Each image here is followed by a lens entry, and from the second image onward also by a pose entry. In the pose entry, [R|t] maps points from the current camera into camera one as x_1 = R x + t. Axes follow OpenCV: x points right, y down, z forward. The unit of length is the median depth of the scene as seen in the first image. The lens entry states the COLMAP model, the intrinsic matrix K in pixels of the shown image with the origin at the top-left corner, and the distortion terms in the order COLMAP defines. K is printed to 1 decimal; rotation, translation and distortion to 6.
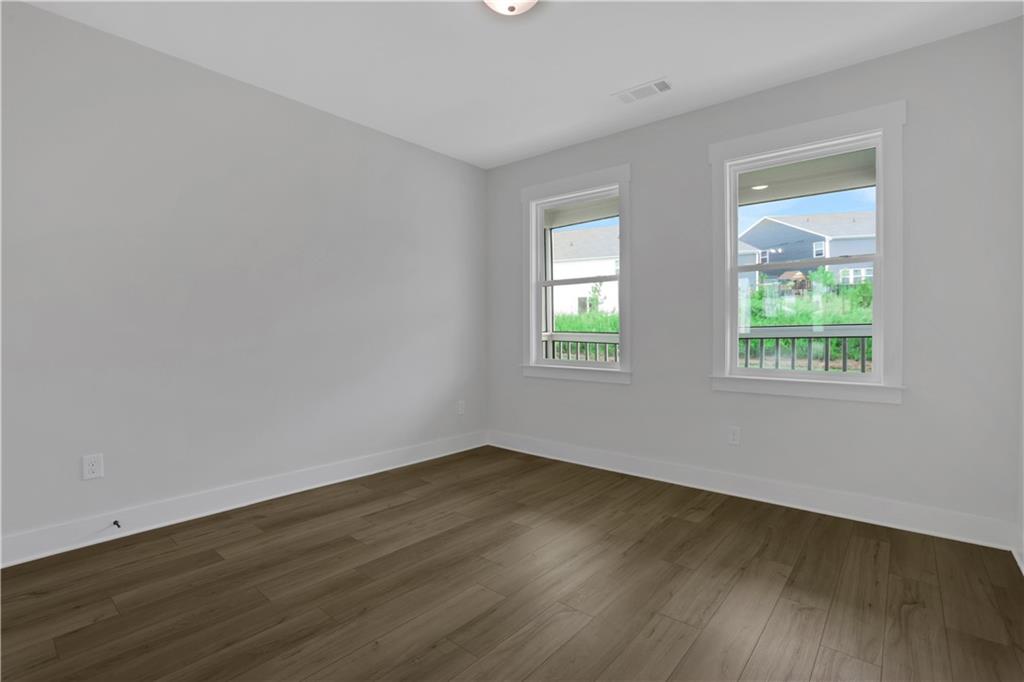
lens RADIAL K [[486.6, 0, 515.4], [0, 486.6, 332.3], [0, 0, 1]] dist [-0.000903, -0.000124]
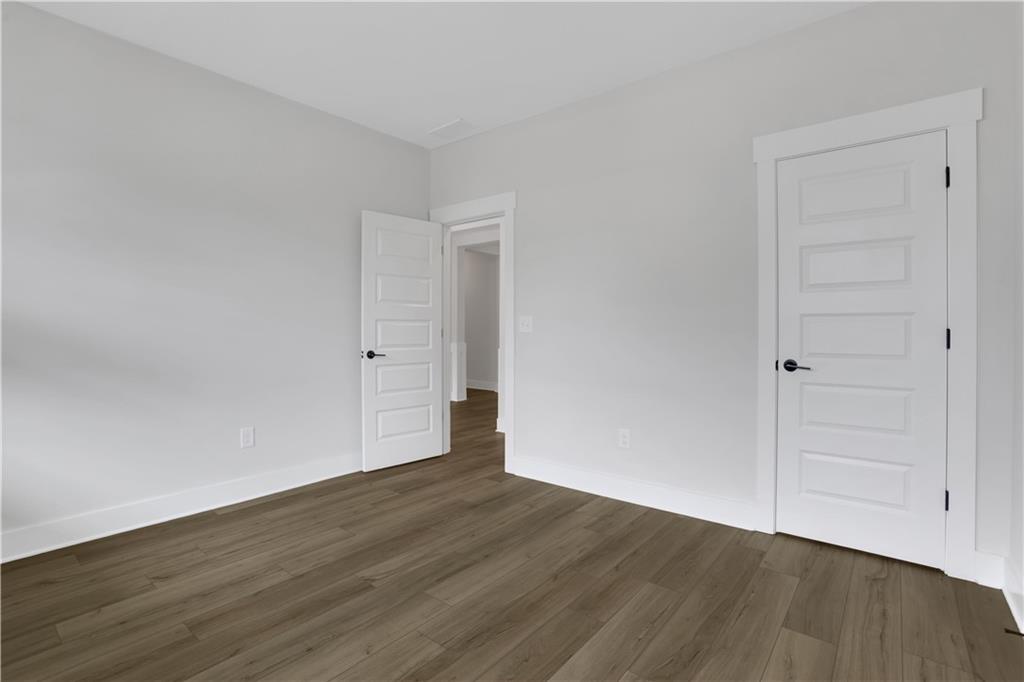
lens RADIAL K [[486.6, 0, 515.4], [0, 486.6, 332.3], [0, 0, 1]] dist [-0.000903, -0.000124]
pose [[-0.999872, 0.004055, -0.015498, -0.191141], [0.003932, 0.999960, 0.007974, -0.001638], [0.015530, 0.007912, -0.999848, 1.975412]]
